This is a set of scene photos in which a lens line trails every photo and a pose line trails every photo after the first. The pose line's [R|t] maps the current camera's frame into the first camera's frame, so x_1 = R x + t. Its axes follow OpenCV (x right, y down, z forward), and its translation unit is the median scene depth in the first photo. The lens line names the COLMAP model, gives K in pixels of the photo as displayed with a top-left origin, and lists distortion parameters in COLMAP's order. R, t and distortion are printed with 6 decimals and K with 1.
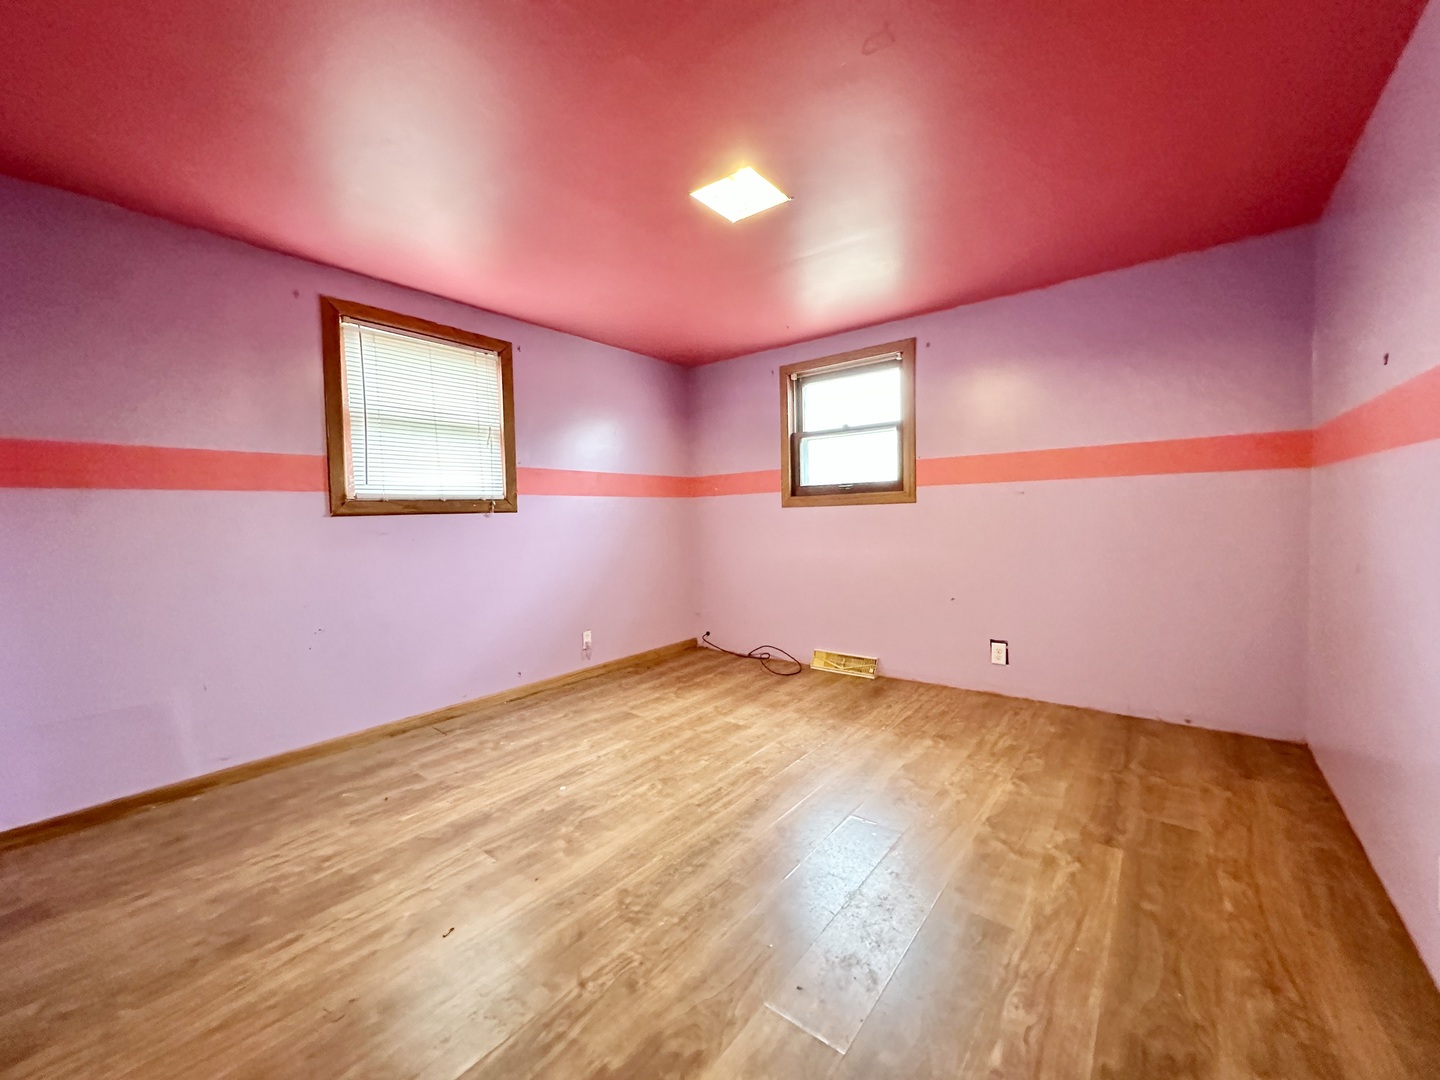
lens RADIAL K [[574.9, 0, 720.8], [0, 574.9, 538.6], [0, 0, 1]] dist [-0.000319, -0.000020]
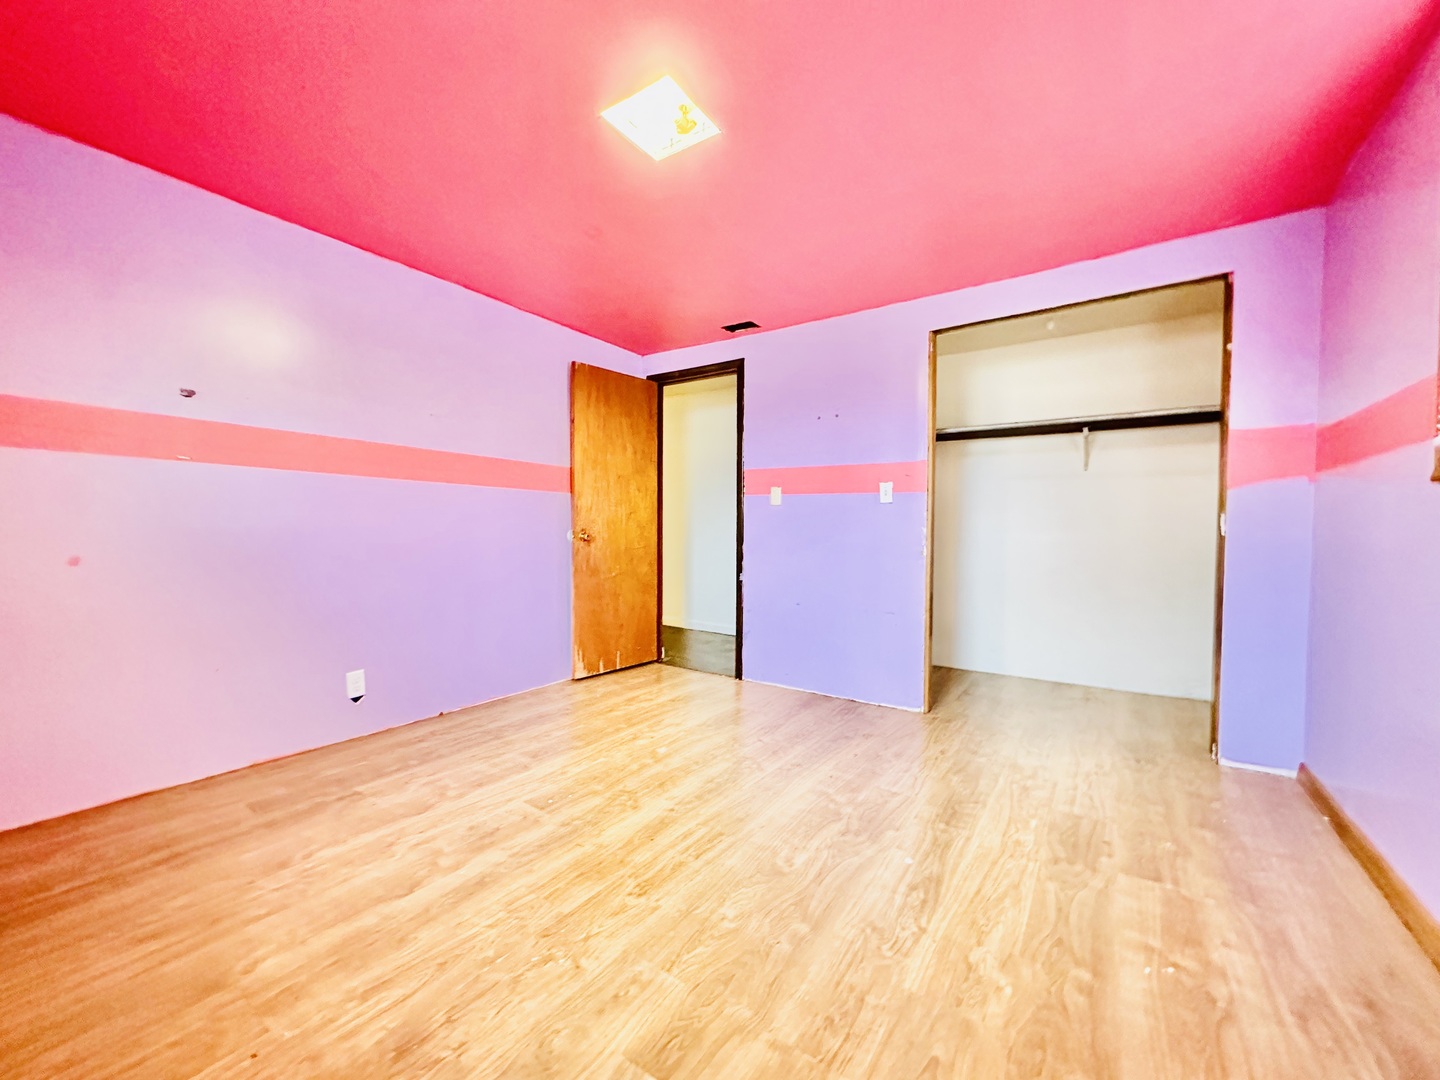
lens RADIAL K [[574.9, 0, 719.4], [0, 574.9, 541.9], [0, 0, 1]] dist [-0.000319, -0.000020]
pose [[-0.997558, 0.015618, -0.068077, 0.015170], [0.010898, 0.997546, 0.069159, -0.033636], [0.068990, 0.068248, -0.995280, 1.739774]]
